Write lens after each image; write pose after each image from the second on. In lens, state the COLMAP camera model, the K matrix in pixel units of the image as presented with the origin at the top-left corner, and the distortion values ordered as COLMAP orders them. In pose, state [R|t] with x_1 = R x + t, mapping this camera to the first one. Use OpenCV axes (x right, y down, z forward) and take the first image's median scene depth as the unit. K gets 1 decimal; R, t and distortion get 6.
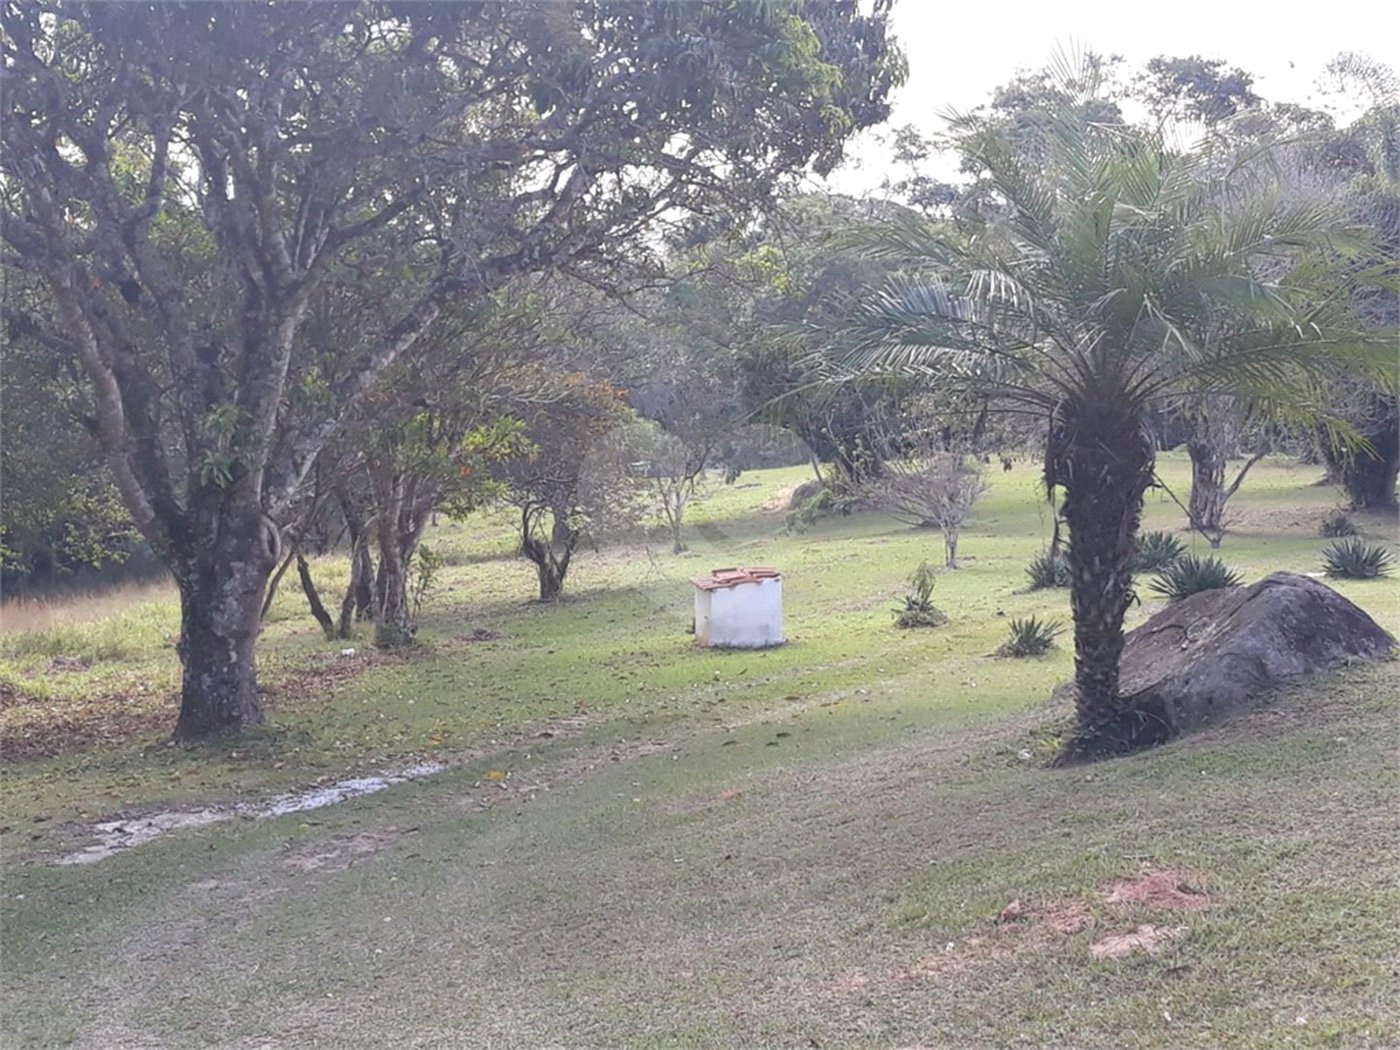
lens RADIAL K [[2328.8, 0, 698.4], [0, 2328.8, 529.4], [0, 0, 1]] dist [0.157569, 0.000000]
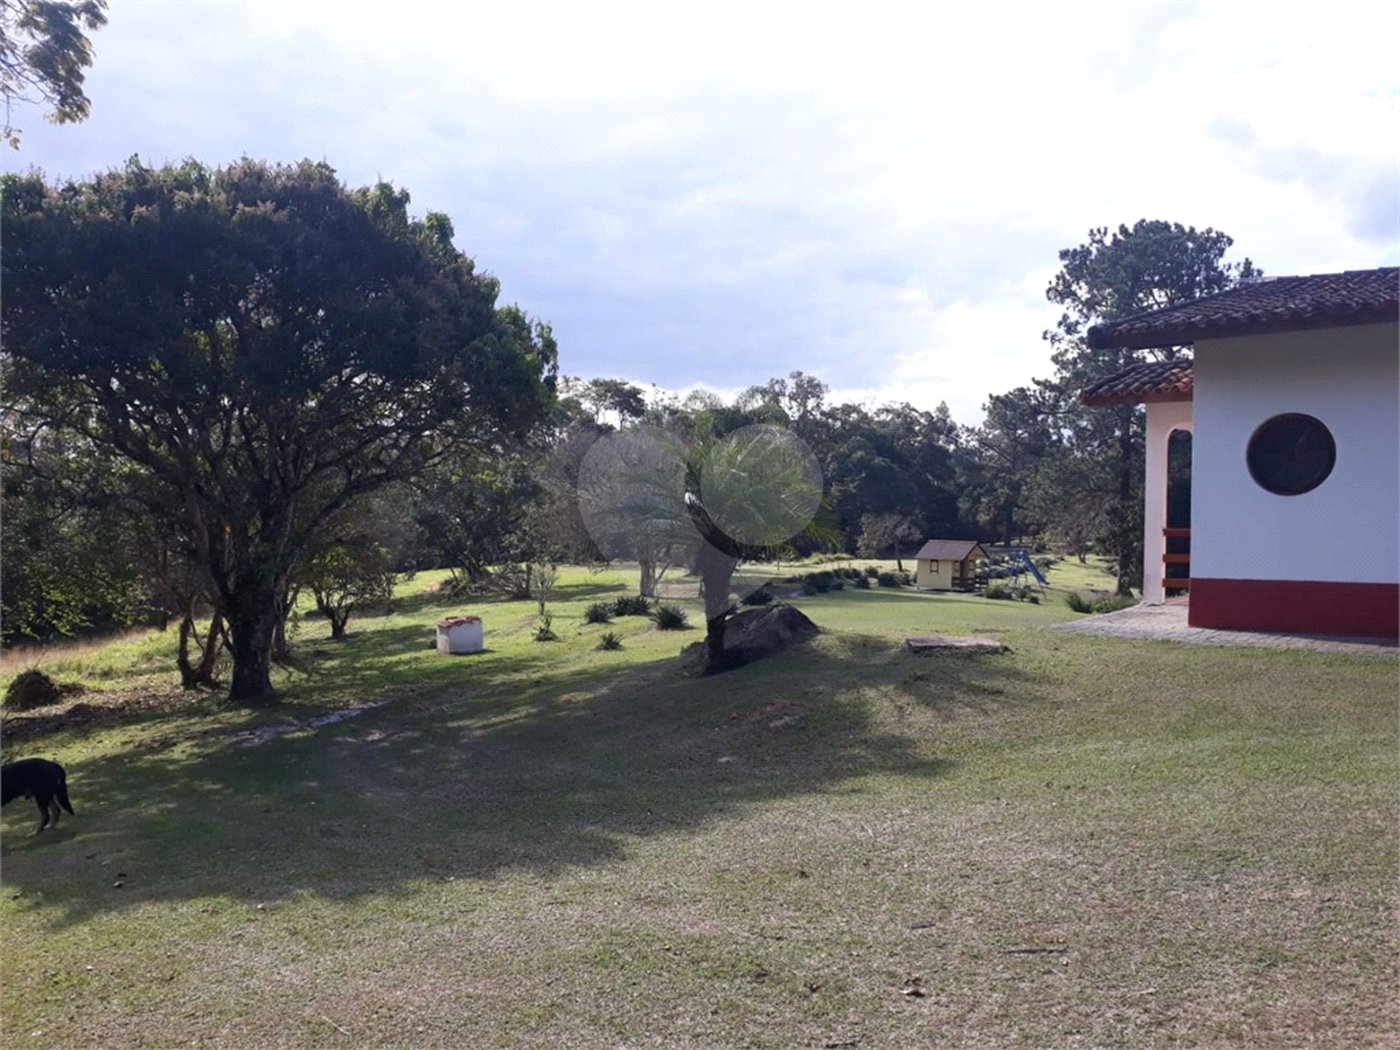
lens RADIAL K [[1151.6, 0, 711.7], [0, 1151.6, 531.3], [0, 0, 1]] dist [0.064412, -0.102512]
pose [[0.953387, -0.000486, 0.301751, -0.075355], [0.018839, 0.998144, -0.057915, 0.003825], [-0.301163, 0.060900, 0.951626, -0.083630]]
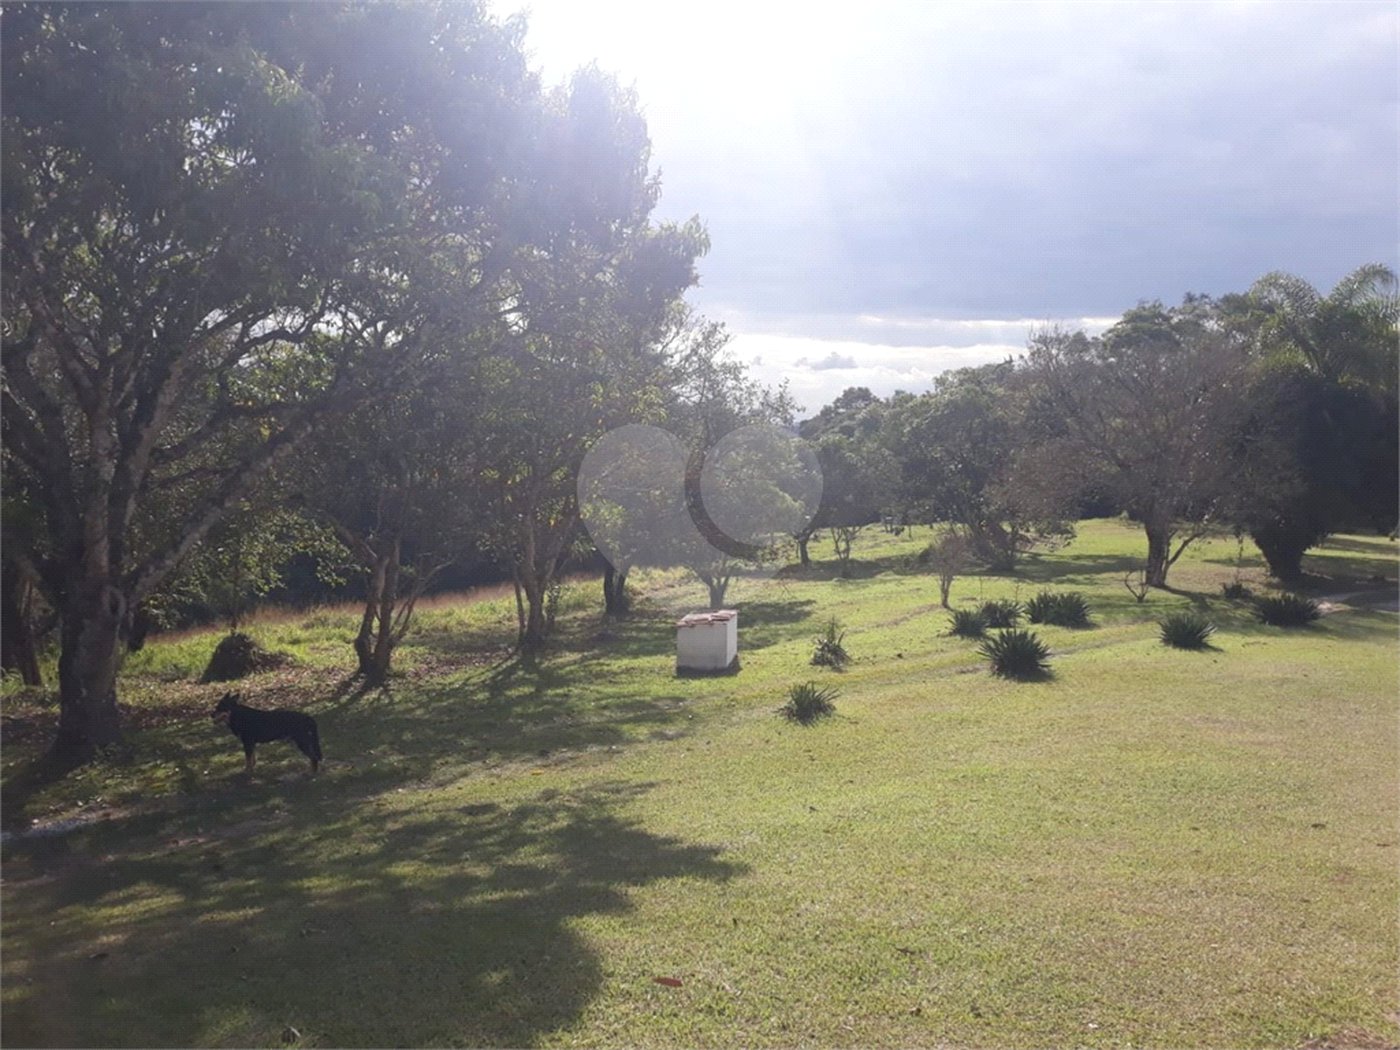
lens RADIAL K [[1150.6, 0, 700.1], [0, 1150.6, 518.9], [0, 0, 1]] dist [0.014874, 0.008244]
pose [[0.965500, 0.039369, -0.257411, 0.172962], [-0.043713, 0.998982, -0.011174, -0.029159], [0.256709, 0.022041, 0.966237, 0.286346]]
